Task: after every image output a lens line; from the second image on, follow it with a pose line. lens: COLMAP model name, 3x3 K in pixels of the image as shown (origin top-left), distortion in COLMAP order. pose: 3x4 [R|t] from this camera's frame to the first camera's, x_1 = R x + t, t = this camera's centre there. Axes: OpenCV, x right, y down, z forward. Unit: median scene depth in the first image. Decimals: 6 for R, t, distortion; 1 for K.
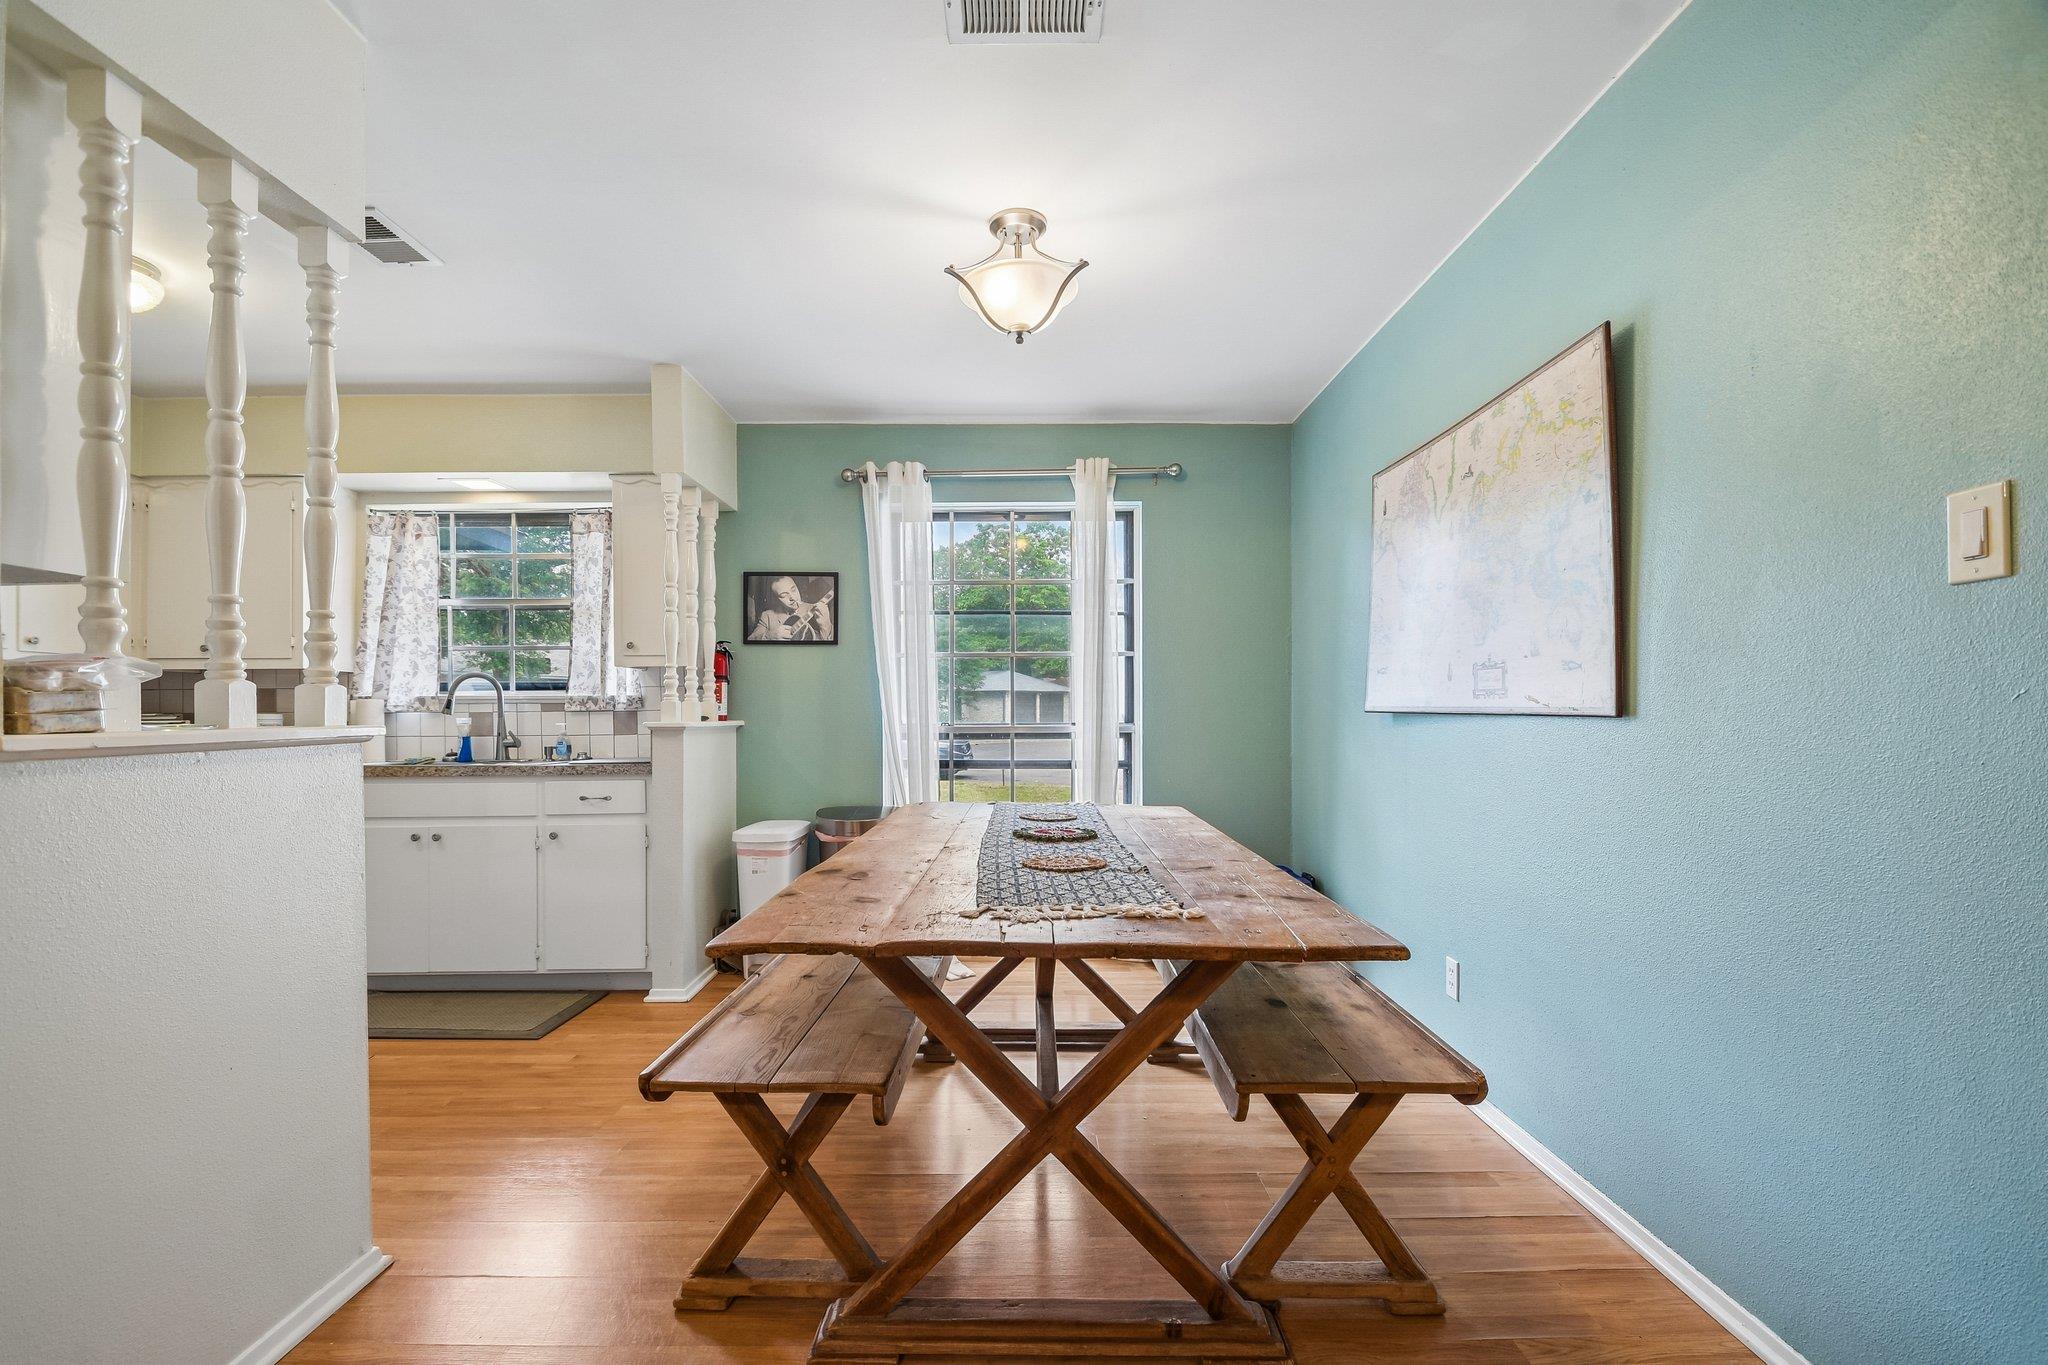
lens RADIAL K [[901.4, 0, 1020.6], [0, 901.4, 726.8], [0, 0, 1]] dist [0.012722, -0.016701]
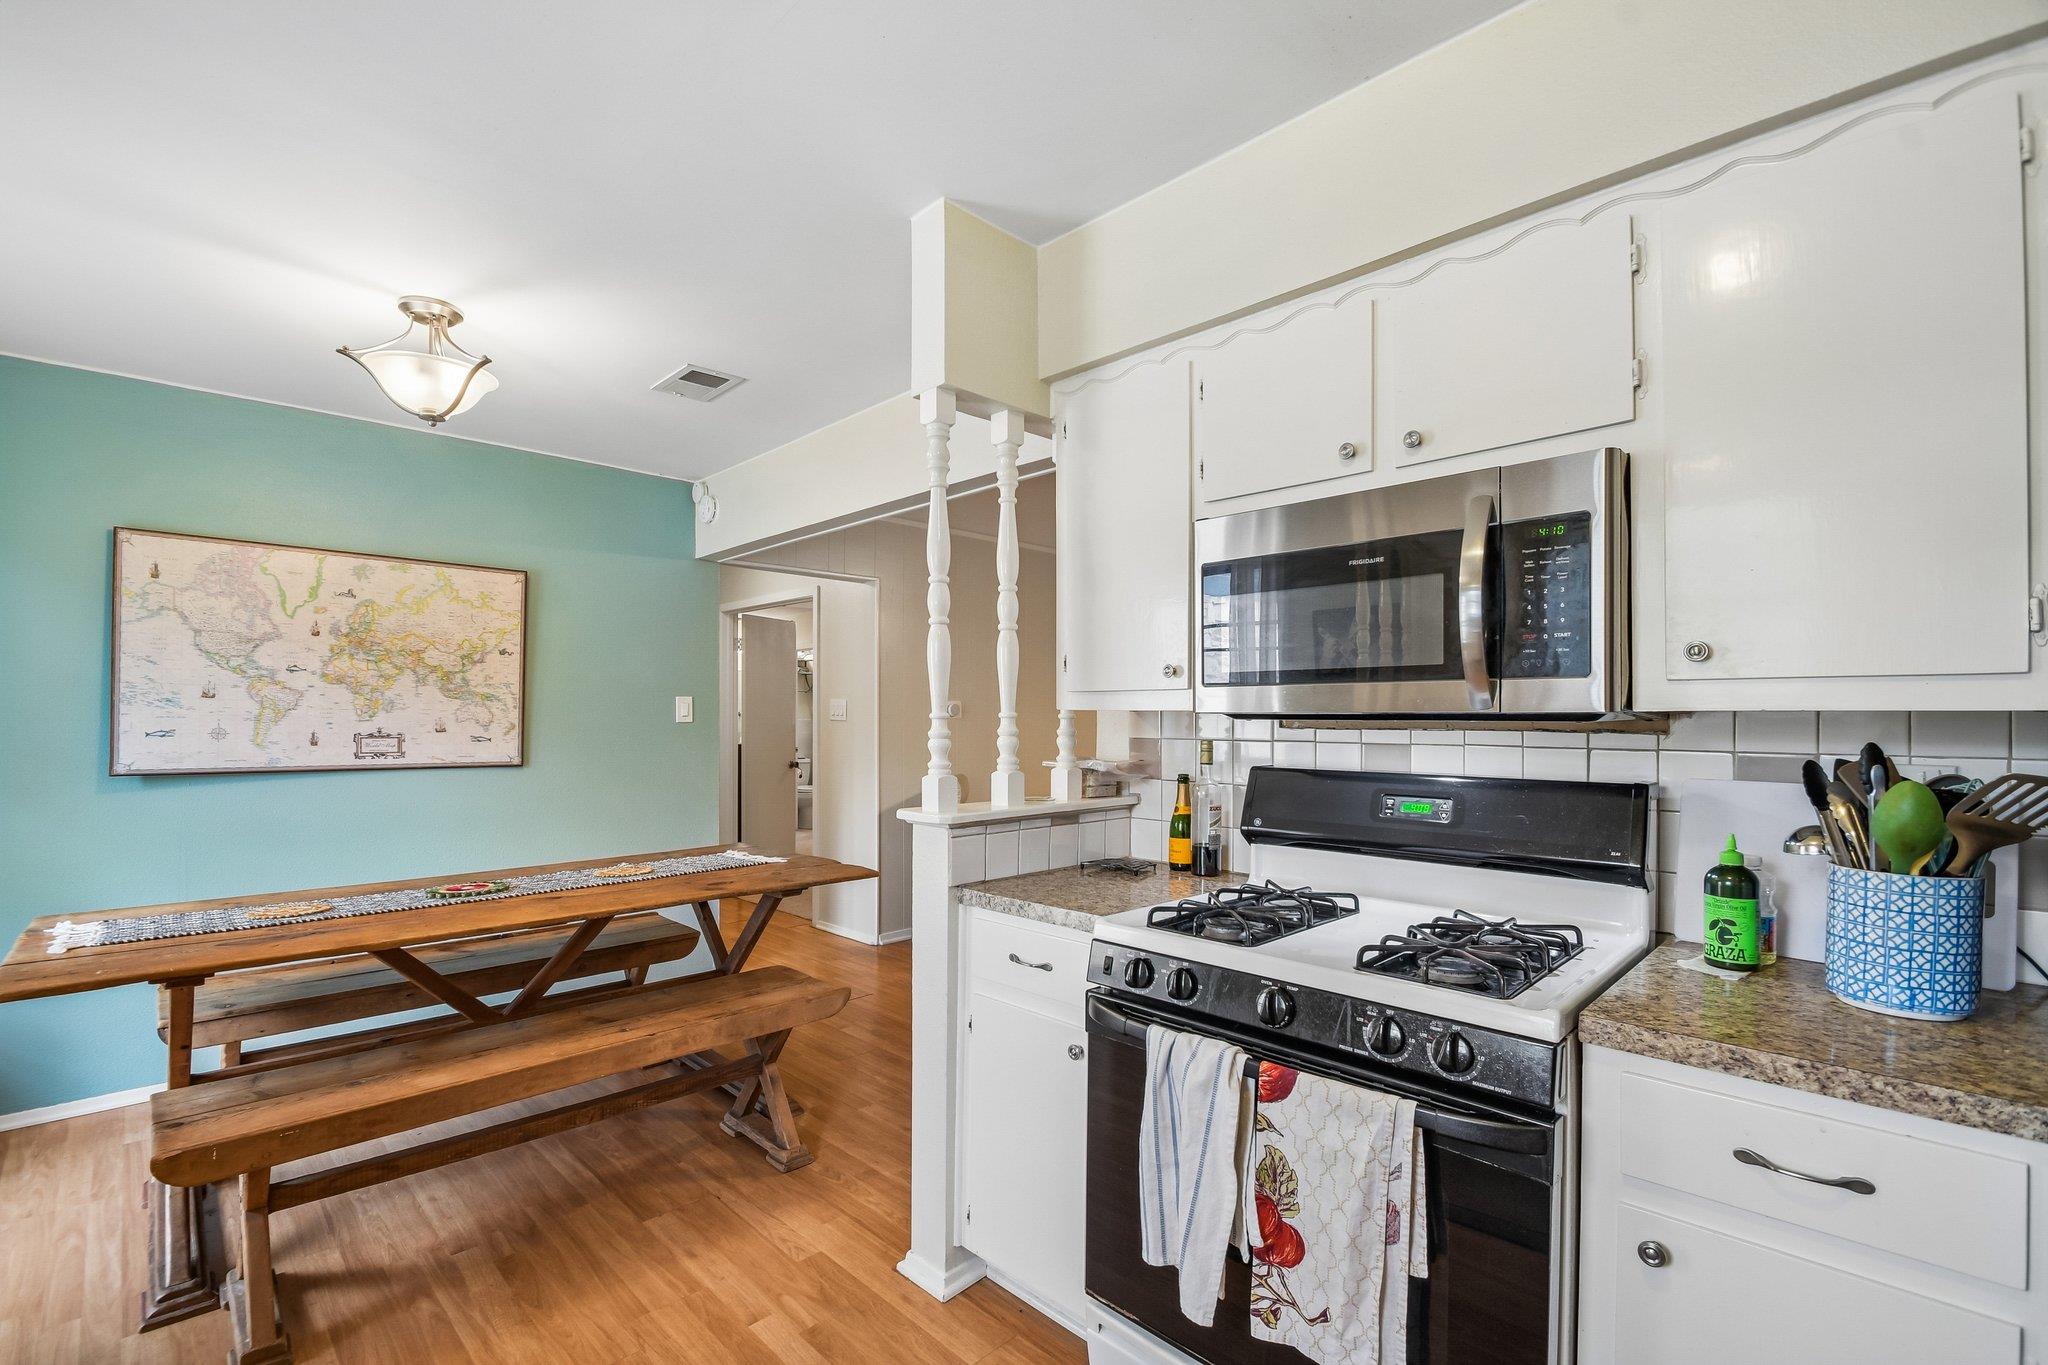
lens RADIAL K [[902.6, 0, 1017.0], [0, 902.6, 718.3], [0, 0, 1]] dist [0.014320, -0.016257]
pose [[-0.692902, 0.004093, 0.721020, -0.727855], [0.012313, 0.999905, 0.006157, -0.054365], [-0.720926, 0.013144, -0.692887, 0.747127]]
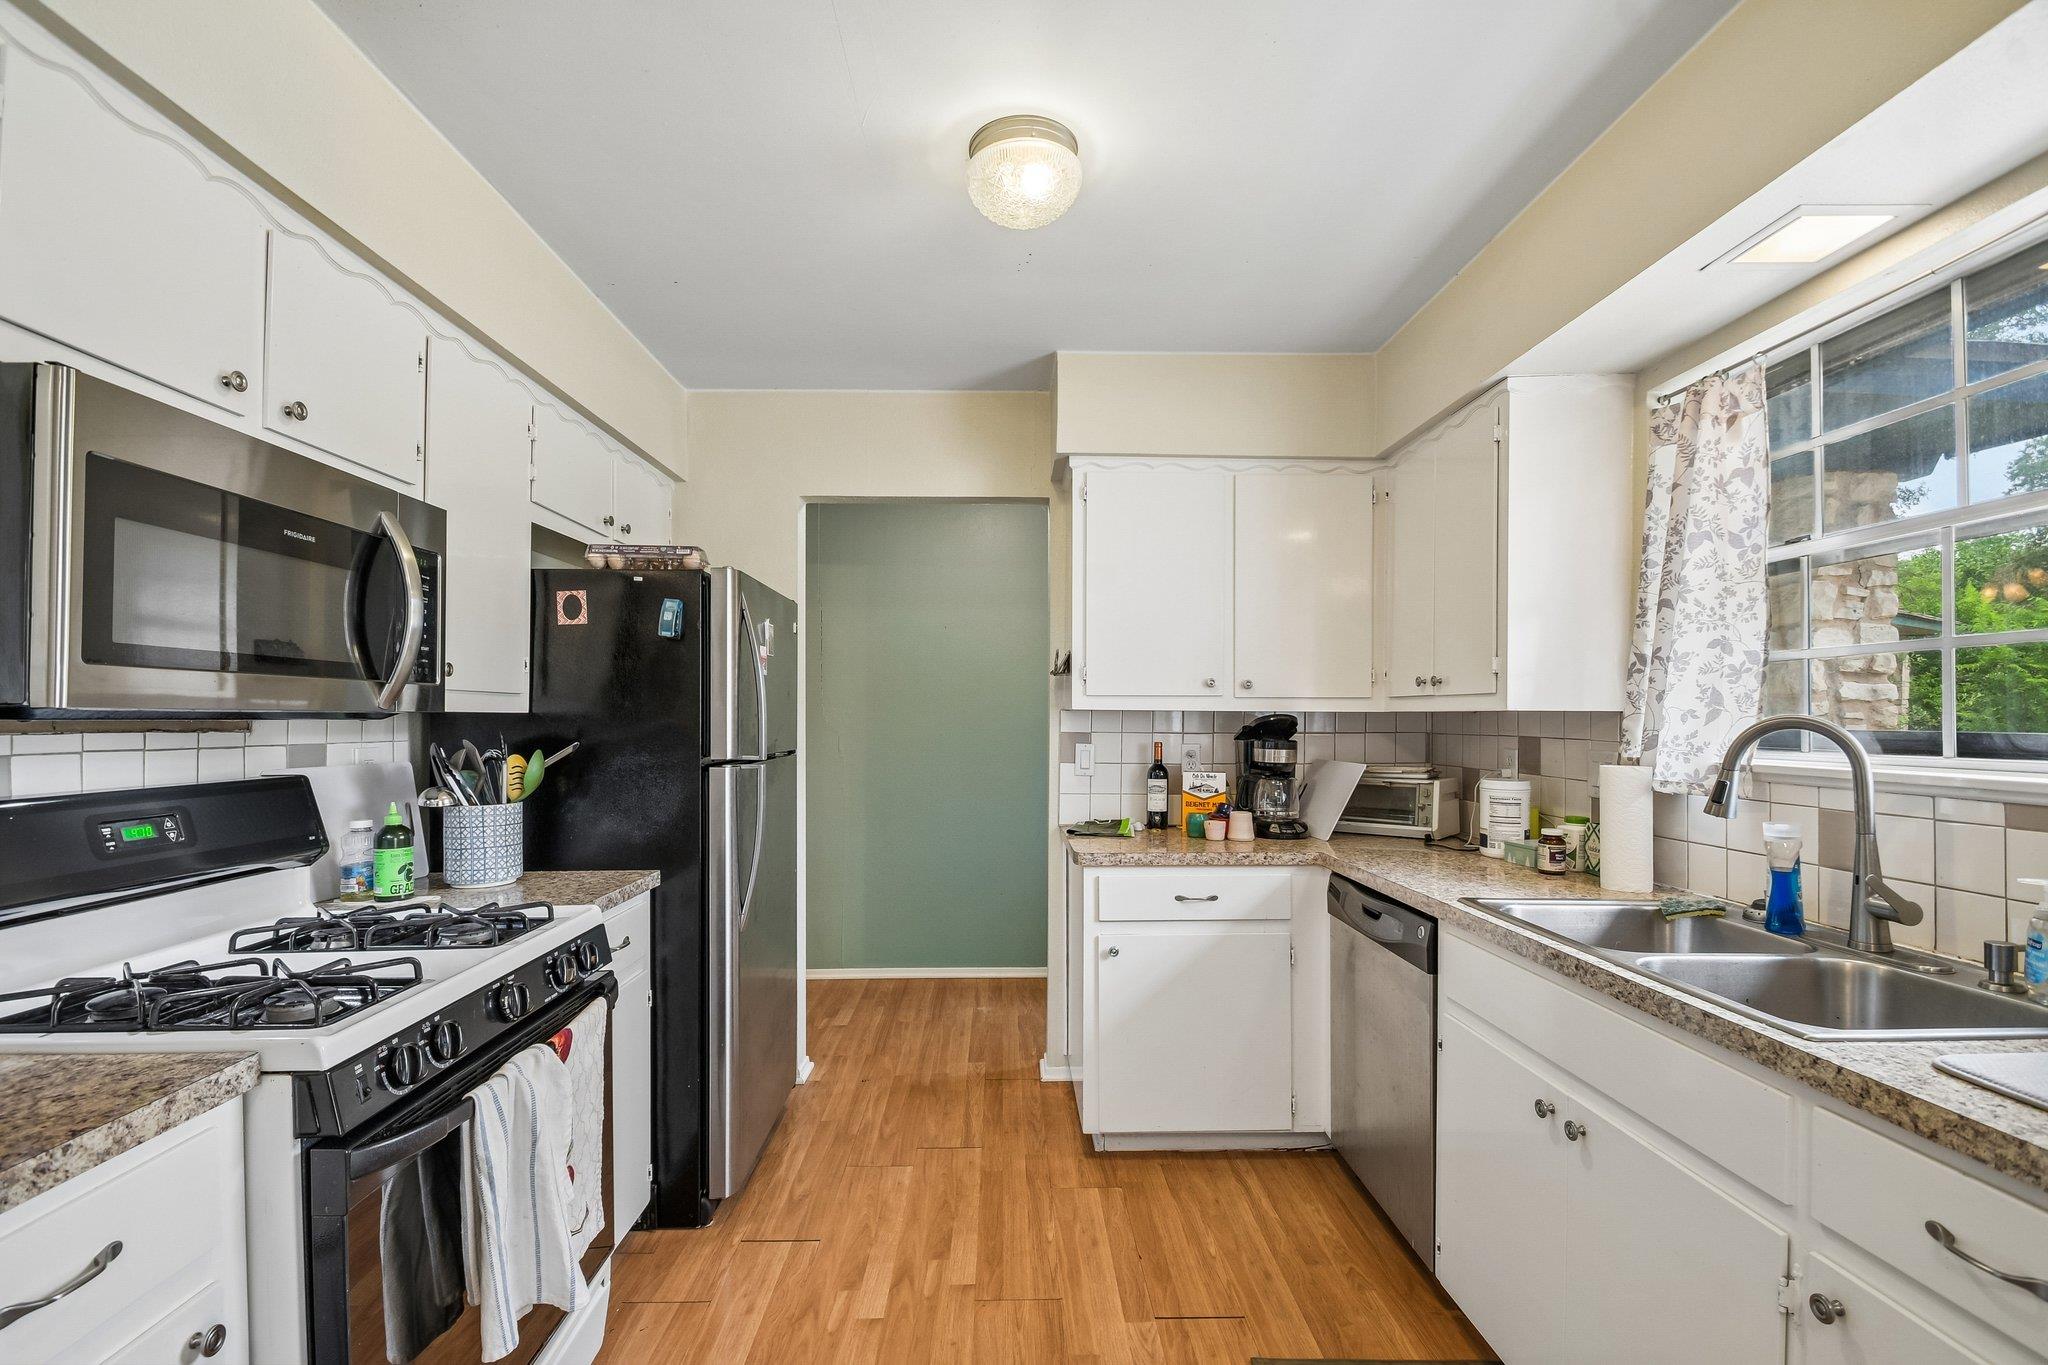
lens RADIAL K [[921.1, 0, 1018.6], [0, 921.1, 701.6], [0, 0, 1]] dist [0.002898, -0.000169]
pose [[0.008657, -0.009716, -0.999915, -0.192986], [-0.011928, 0.999881, -0.009819, -0.056088], [0.999891, 0.012012, 0.008540, 0.633670]]
